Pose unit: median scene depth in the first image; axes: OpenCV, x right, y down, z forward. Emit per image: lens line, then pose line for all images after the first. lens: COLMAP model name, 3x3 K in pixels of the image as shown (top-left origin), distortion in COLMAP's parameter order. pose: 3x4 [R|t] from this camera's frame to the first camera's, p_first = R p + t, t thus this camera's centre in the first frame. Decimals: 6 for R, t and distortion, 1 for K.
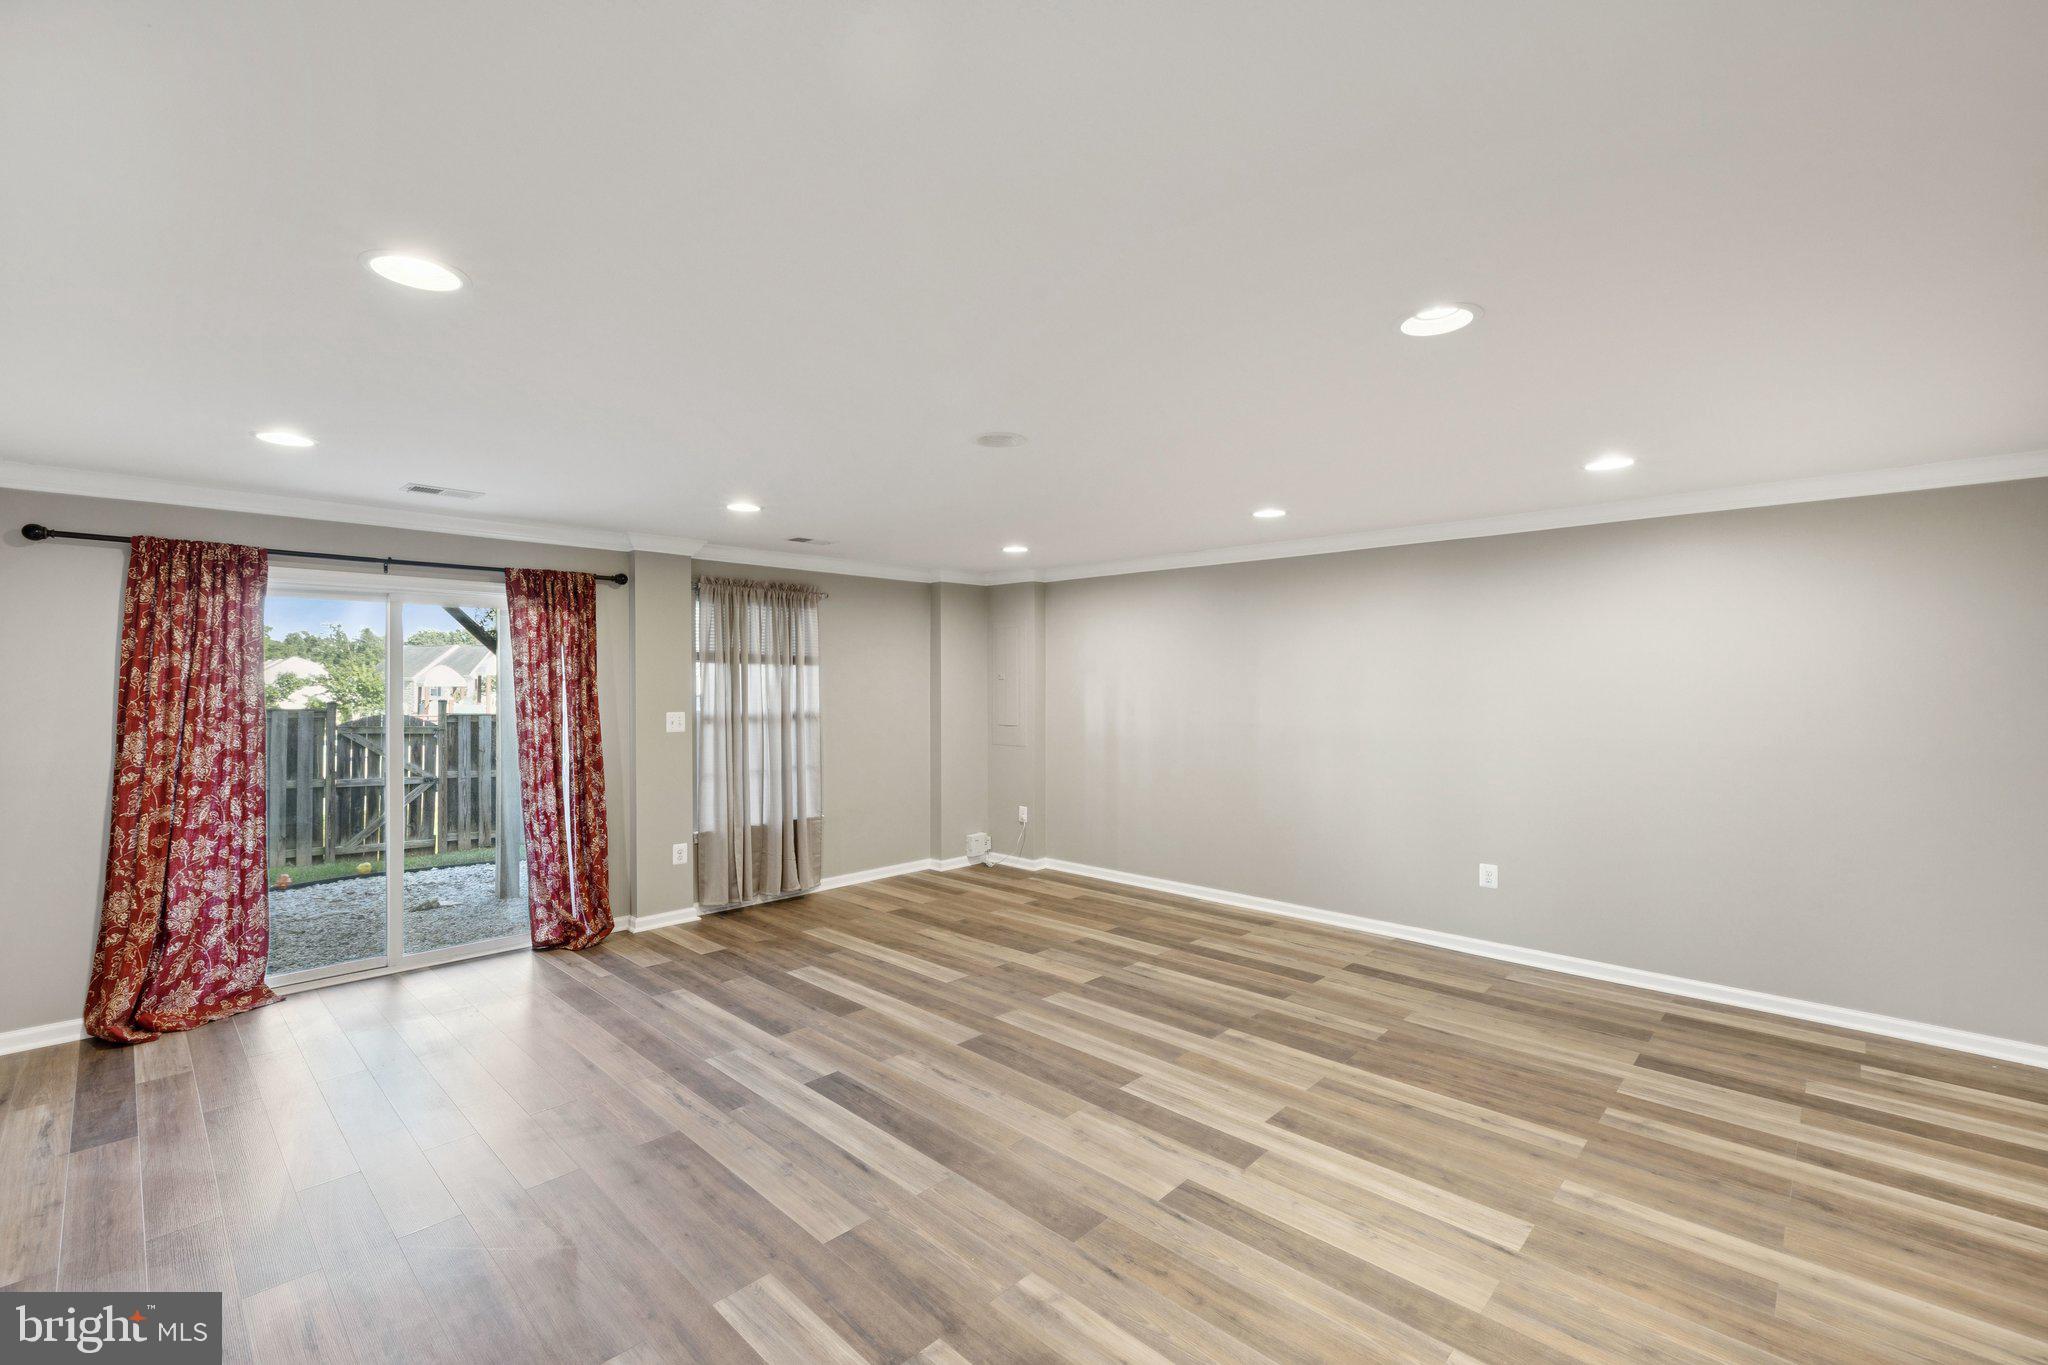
lens RADIAL K [[849.4, 0, 1014.2], [0, 849.4, 678.4], [0, 0, 1]] dist [0.000276, -0.000002]
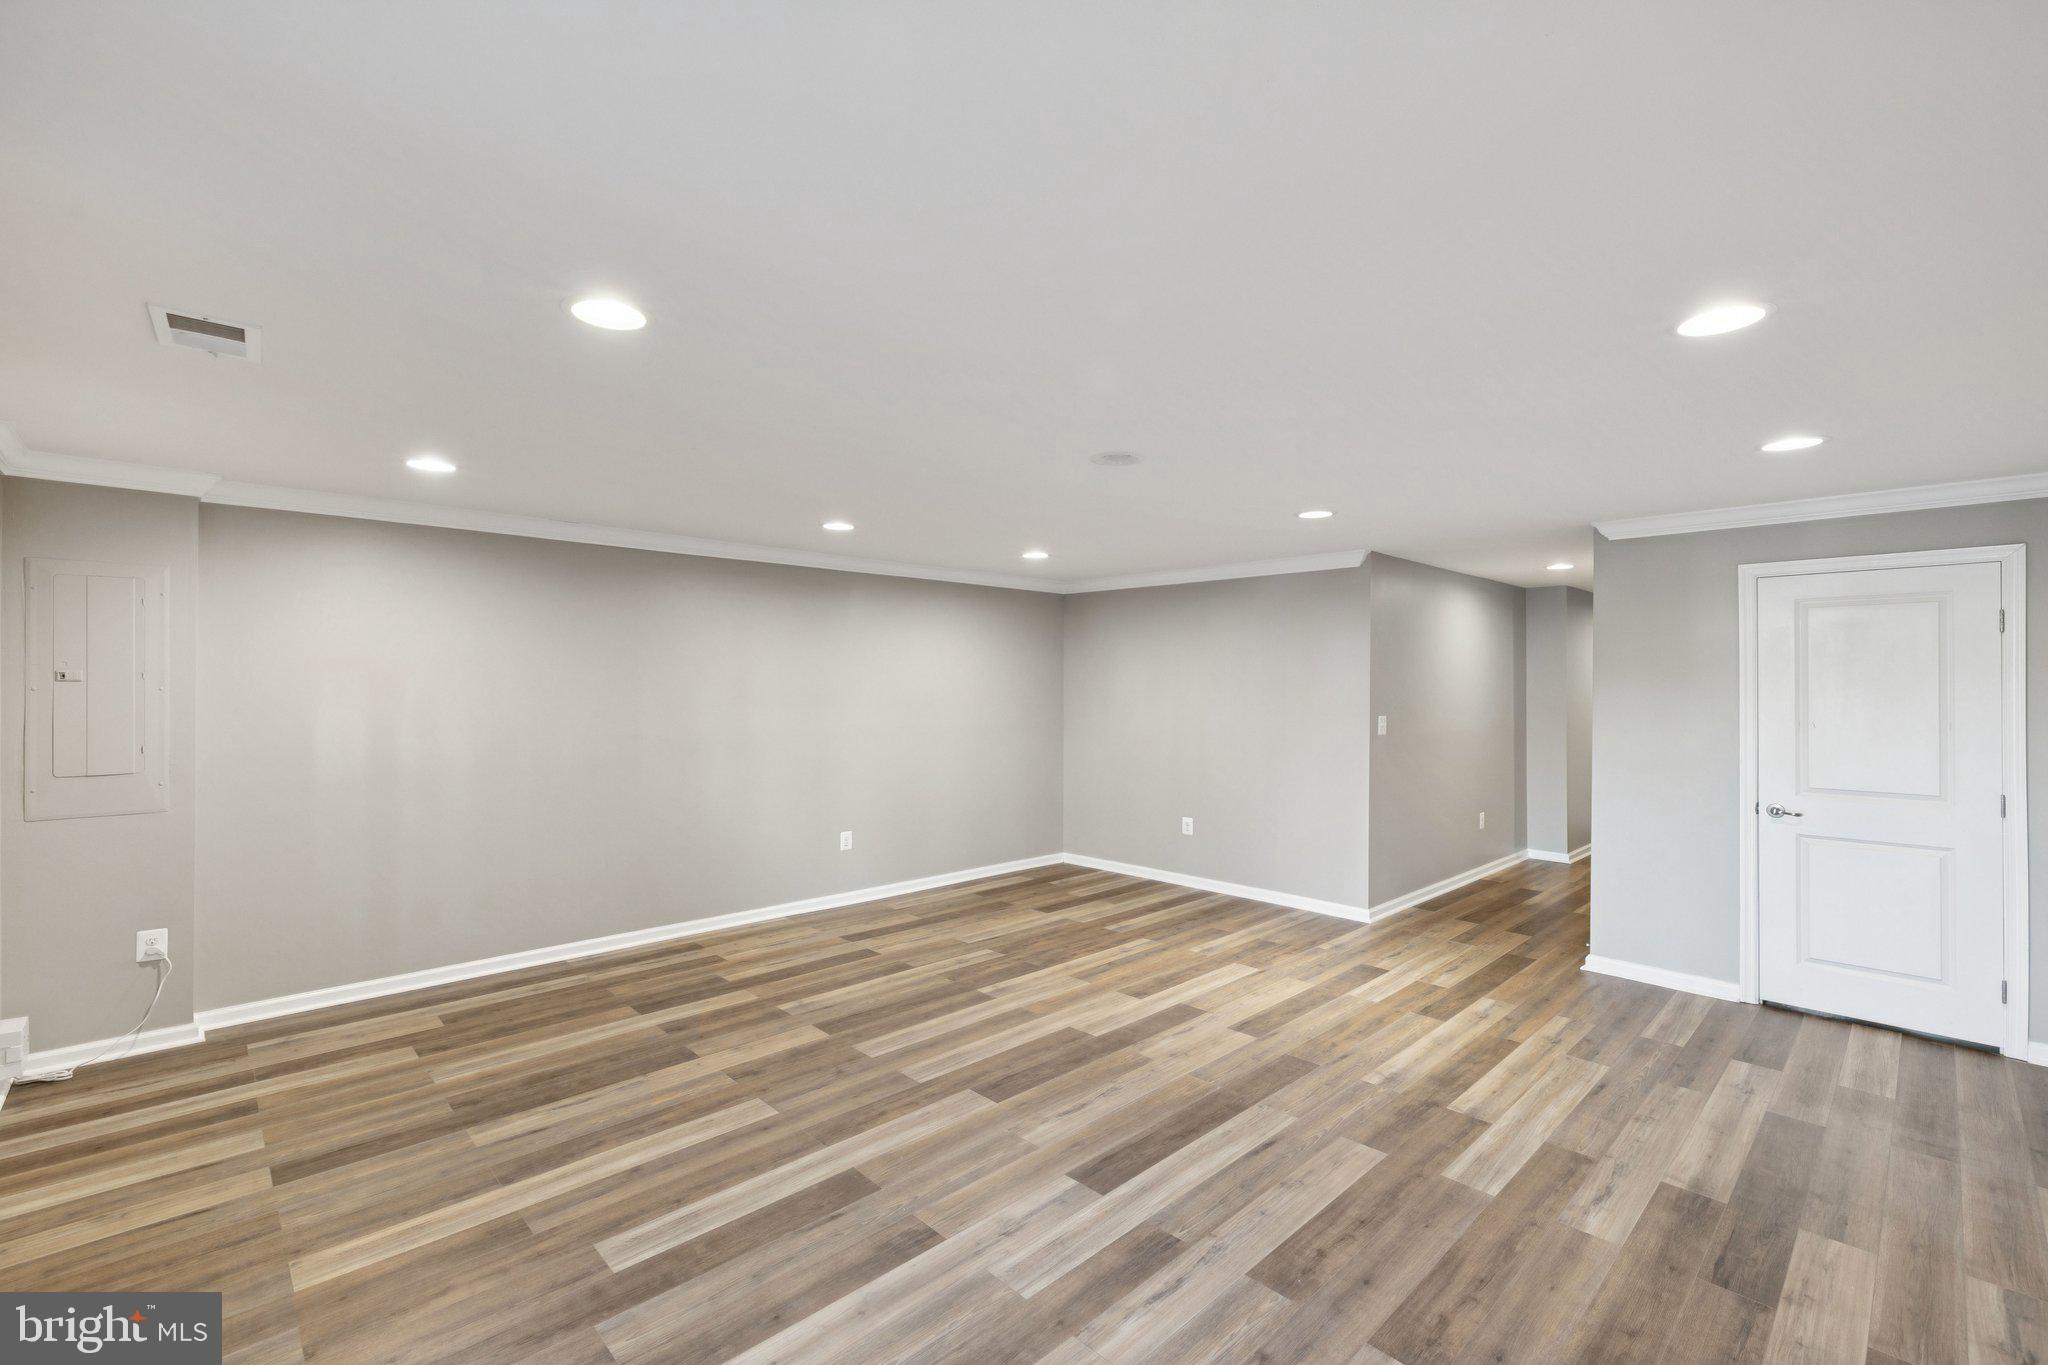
lens RADIAL K [[906.9, 0, 987.0], [0, 906.9, 681.9], [0, 0, 1]] dist [0.000046, 0.000001]
pose [[0.055834, 0.004839, 0.998428, -0.794079], [-0.007605, 0.999961, -0.004421, 0.010919], [-0.998411, -0.007346, 0.055868, 0.781456]]
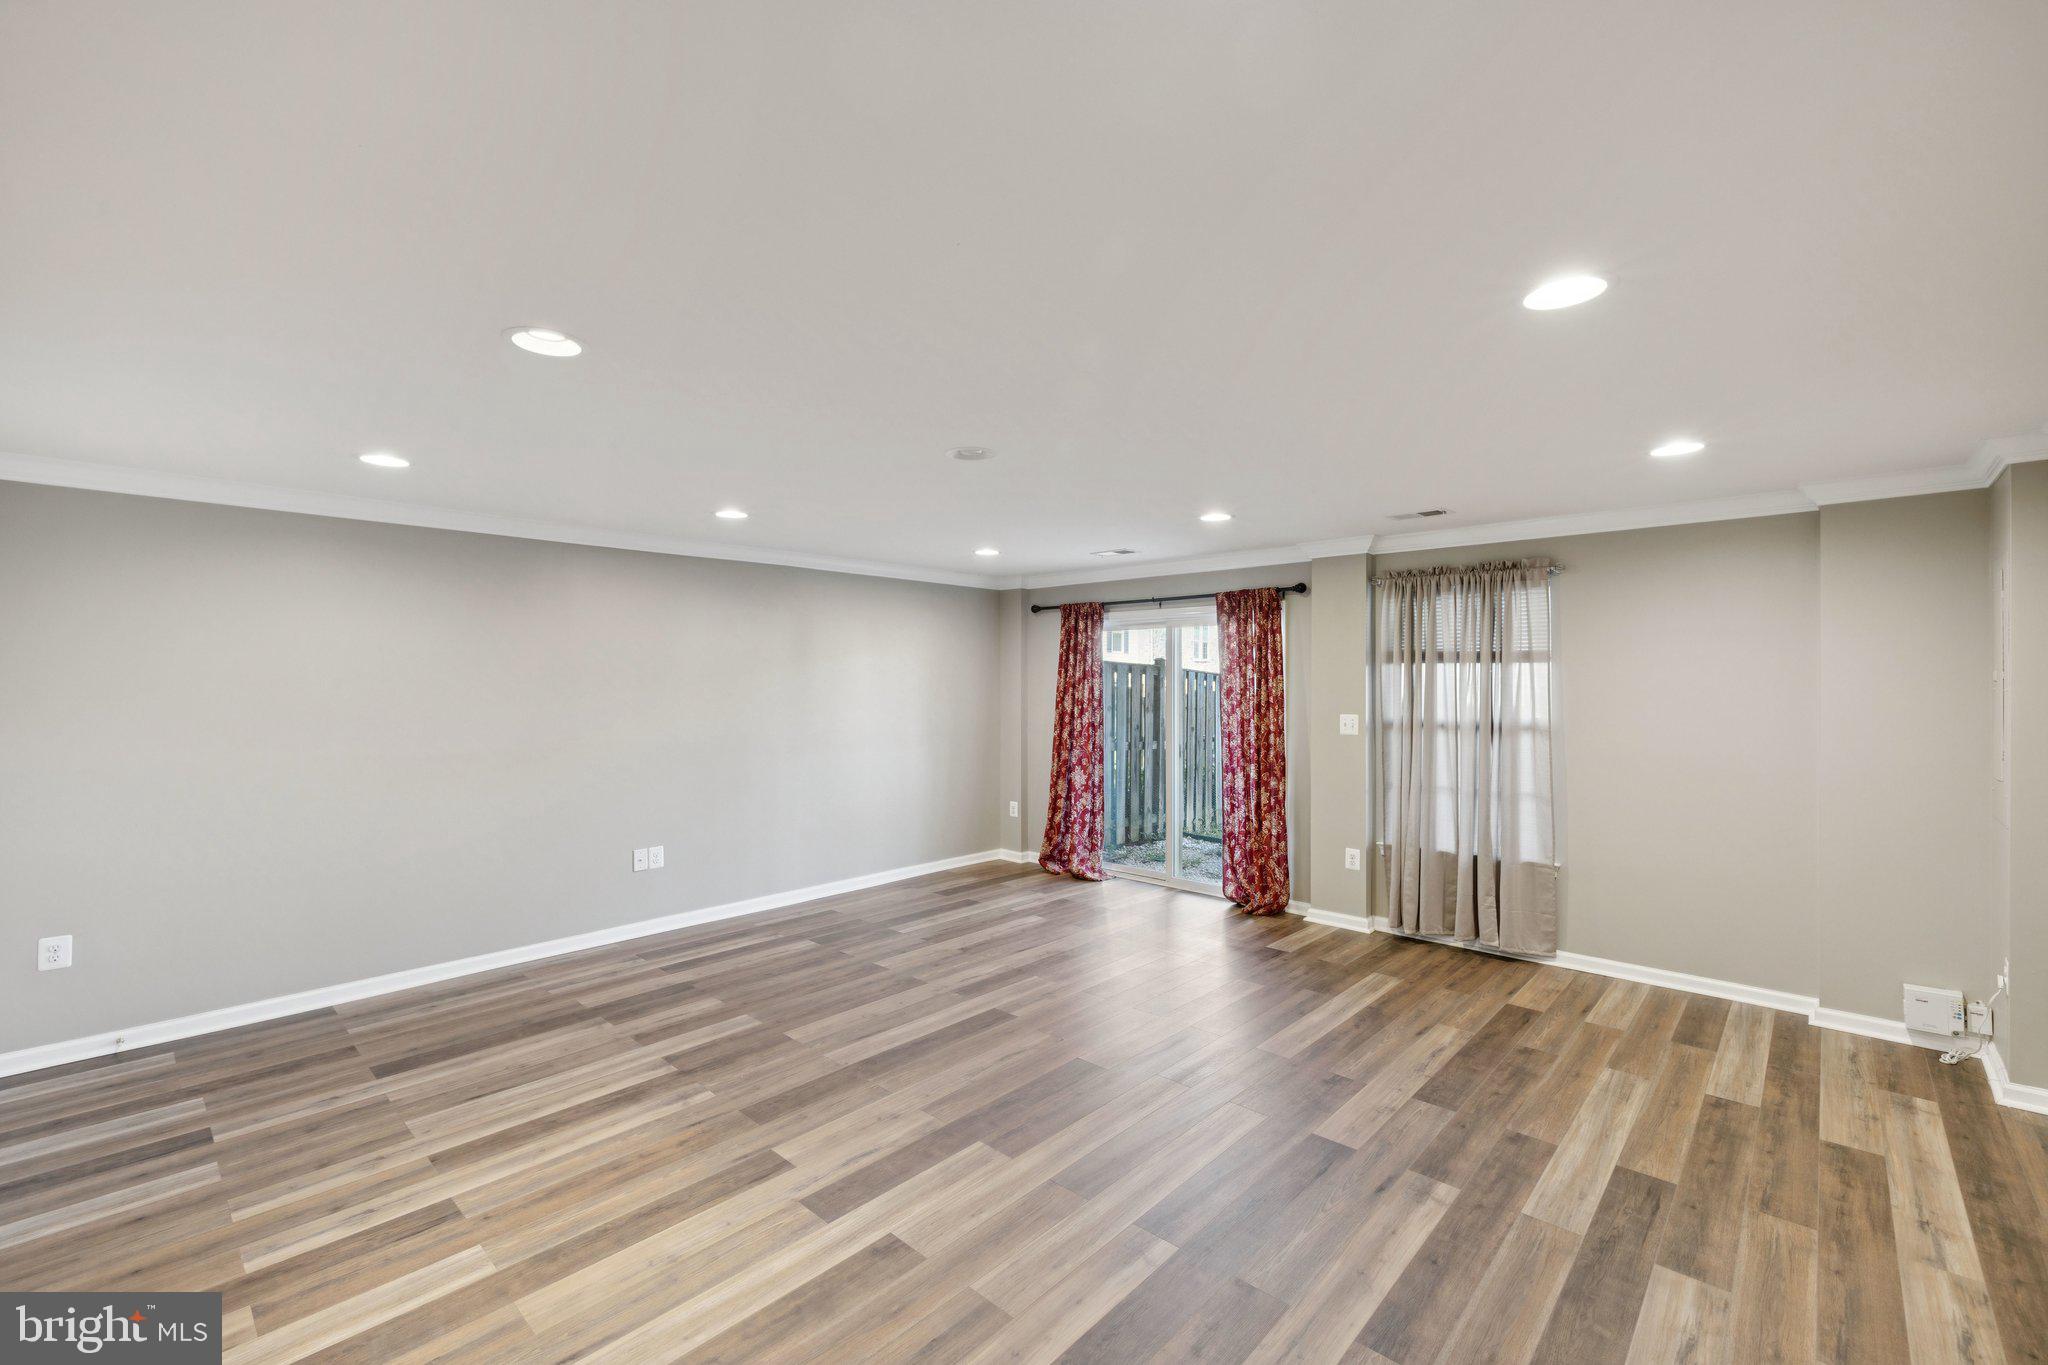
lens RADIAL K [[862.4, 0, 1010.7], [0, 862.4, 668.7], [0, 0, 1]] dist [0.002419, -0.000007]
pose [[0.023668, -0.013574, -0.999628, 0.750028], [0.002764, 0.999905, -0.013512, -0.000644], [0.999716, -0.002443, 0.023704, 0.731953]]
